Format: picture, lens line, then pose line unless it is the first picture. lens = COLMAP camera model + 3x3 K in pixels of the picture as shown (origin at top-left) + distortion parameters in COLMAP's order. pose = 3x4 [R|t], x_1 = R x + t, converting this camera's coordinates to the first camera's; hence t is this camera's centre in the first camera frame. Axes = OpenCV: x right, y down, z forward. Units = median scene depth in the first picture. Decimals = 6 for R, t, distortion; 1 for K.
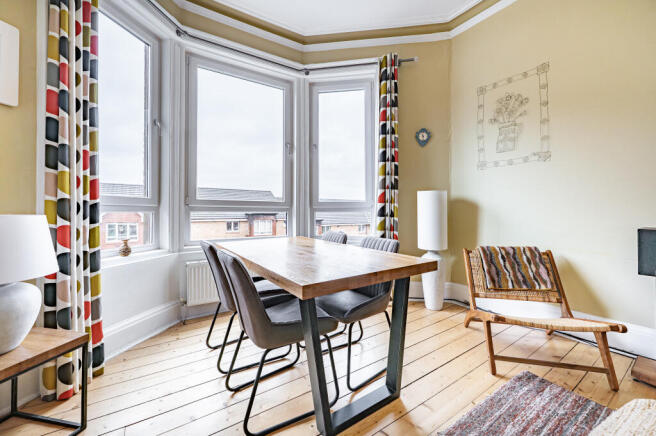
lens RADIAL K [[262.7, 0, 328.6], [0, 262.7, 201.5], [0, 0, 1]] dist [0.000675, 0.000049]
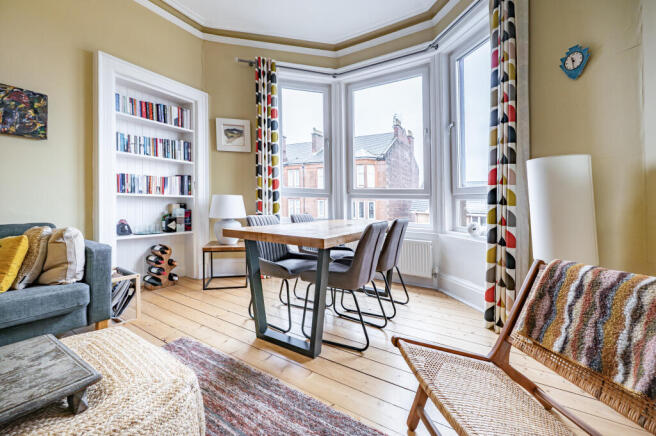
lens RADIAL K [[270.9, 0, 327.8], [0, 270.9, 192.4], [0, 0, 1]] dist [-0.000523, -0.000166]
pose [[0.409310, -0.024753, -0.912060, 0.701426], [0.009494, 0.999693, -0.022871, 0.039651], [0.912346, 0.000703, 0.409419, 0.311138]]
